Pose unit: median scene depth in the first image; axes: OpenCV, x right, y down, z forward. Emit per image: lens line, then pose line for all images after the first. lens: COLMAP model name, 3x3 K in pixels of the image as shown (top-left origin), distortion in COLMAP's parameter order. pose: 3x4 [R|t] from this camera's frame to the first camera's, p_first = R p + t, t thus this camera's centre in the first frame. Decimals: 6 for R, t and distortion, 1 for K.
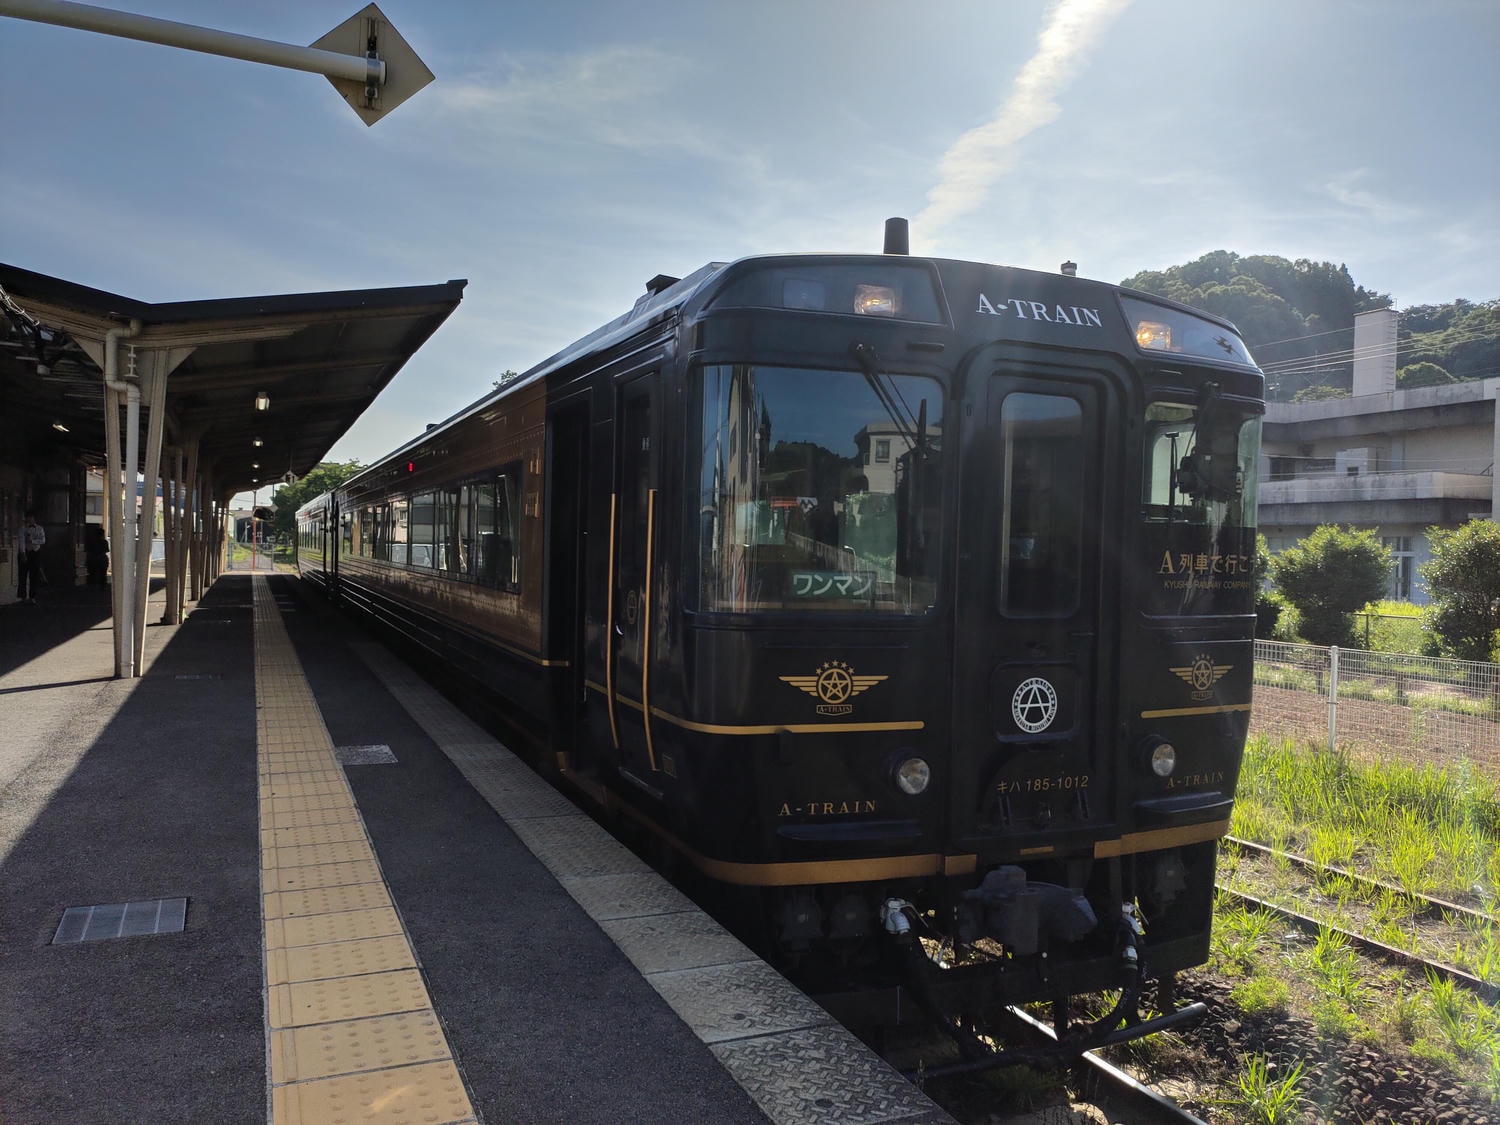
lens RADIAL K [[1060.8, 0, 750.0], [0, 1060.8, 562.5], [0, 0, 1]] dist [0.006844, 0.003332]
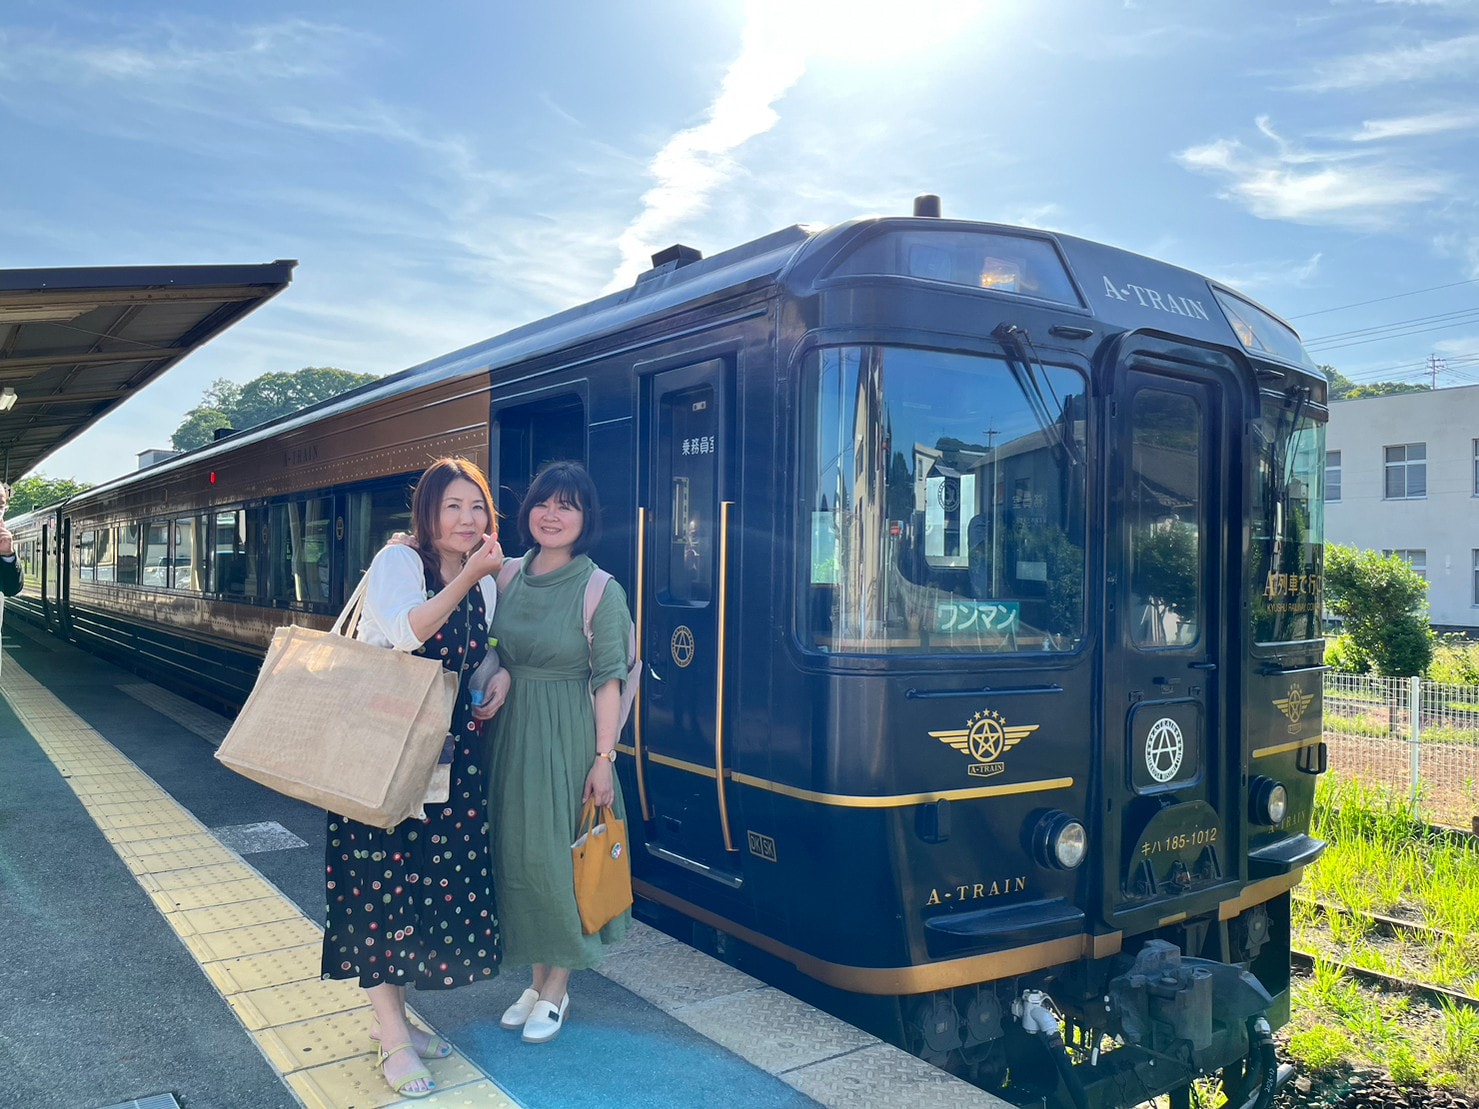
lens RADIAL K [[1091.5, 0, 716.7], [0, 1091.5, 551.3], [0, 0, 1]] dist [0.014011, -0.037396]
pose [[0.979735, -0.005323, 0.200227, -0.280962], [0.009966, 0.999704, -0.022186, -0.012531], [-0.200049, 0.023731, 0.979498, 0.202371]]
